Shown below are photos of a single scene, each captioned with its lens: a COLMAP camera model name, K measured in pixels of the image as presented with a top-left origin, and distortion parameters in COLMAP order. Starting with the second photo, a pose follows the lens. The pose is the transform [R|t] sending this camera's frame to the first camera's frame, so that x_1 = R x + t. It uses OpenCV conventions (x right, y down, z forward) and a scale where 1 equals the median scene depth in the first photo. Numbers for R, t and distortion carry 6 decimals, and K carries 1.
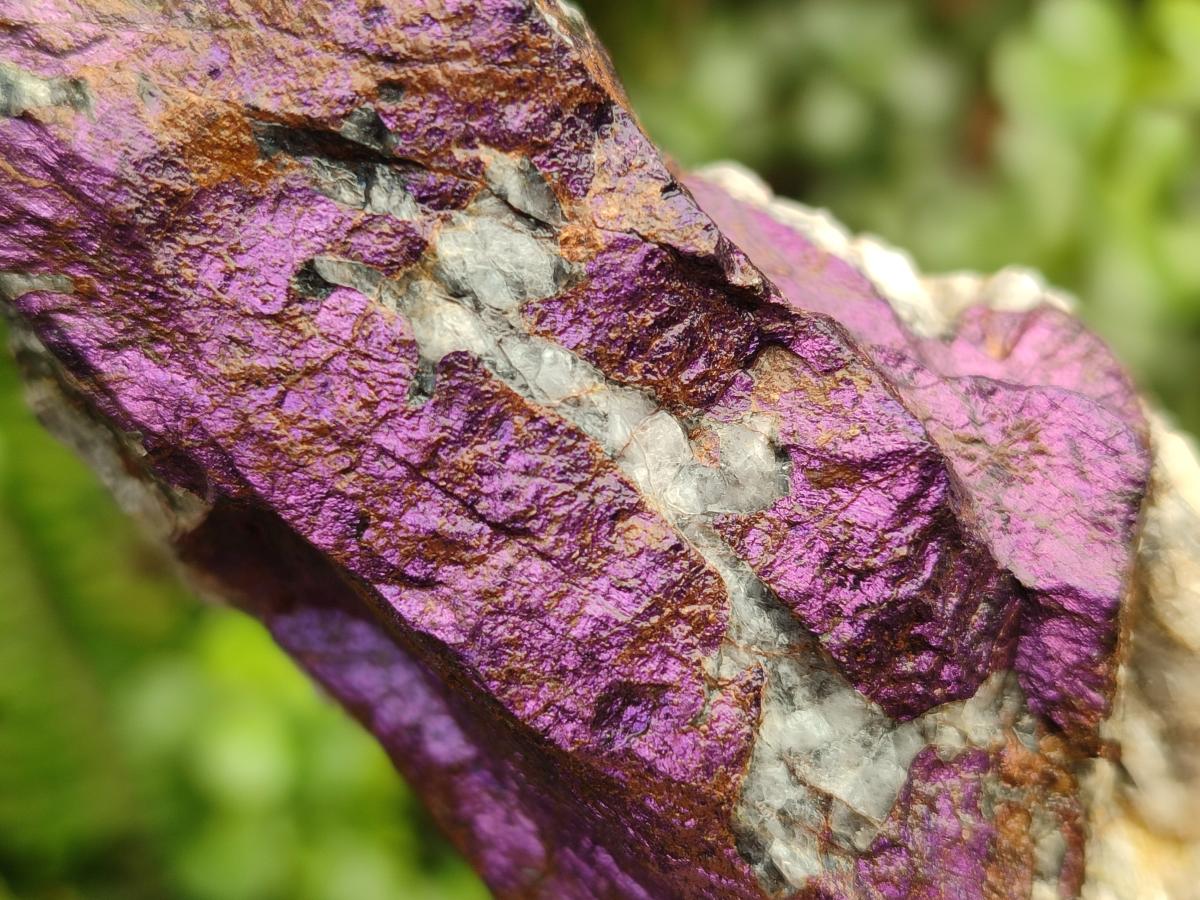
lens RADIAL K [[1858.2, 0, 598.2], [0, 1858.2, 427.9], [0, 0, 1]] dist [0.312998, -2.023900]
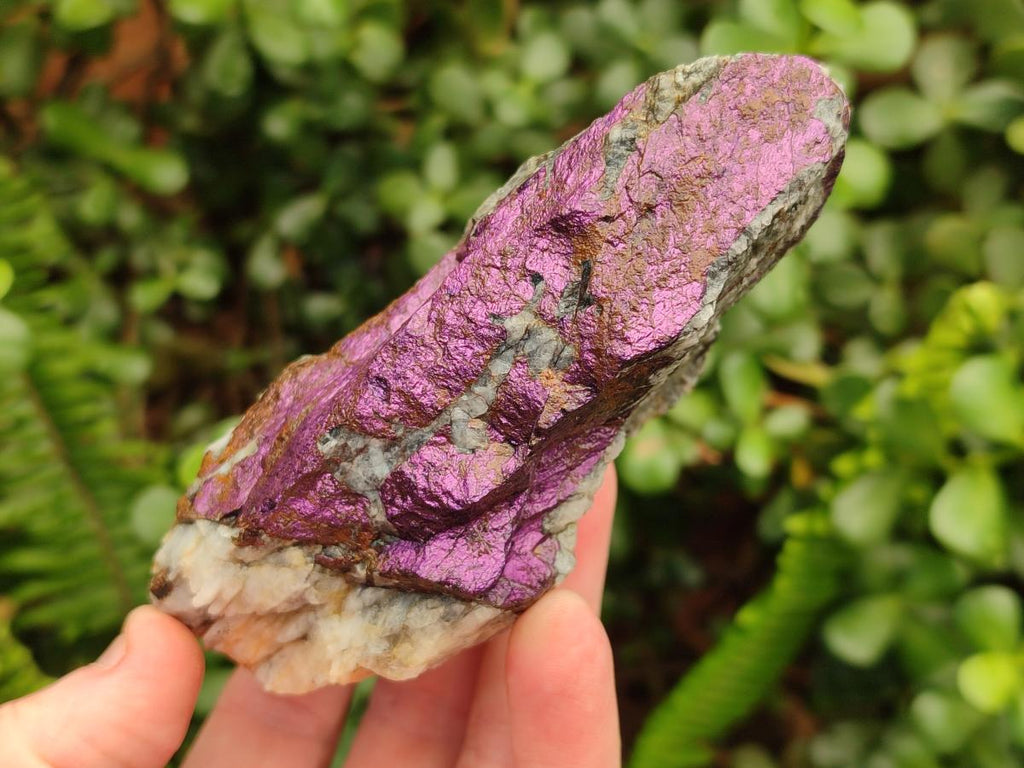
lens RADIAL K [[1585.7, 0, 510.4], [0, 1585.7, 365.1], [0, 0, 1]] dist [0.312998, -2.023900]
pose [[-0.039879, 0.998309, -0.042284, 0.070265], [-0.972738, -0.029113, 0.230071, -0.567053], [0.228451, 0.050306, 0.972255, -1.230514]]
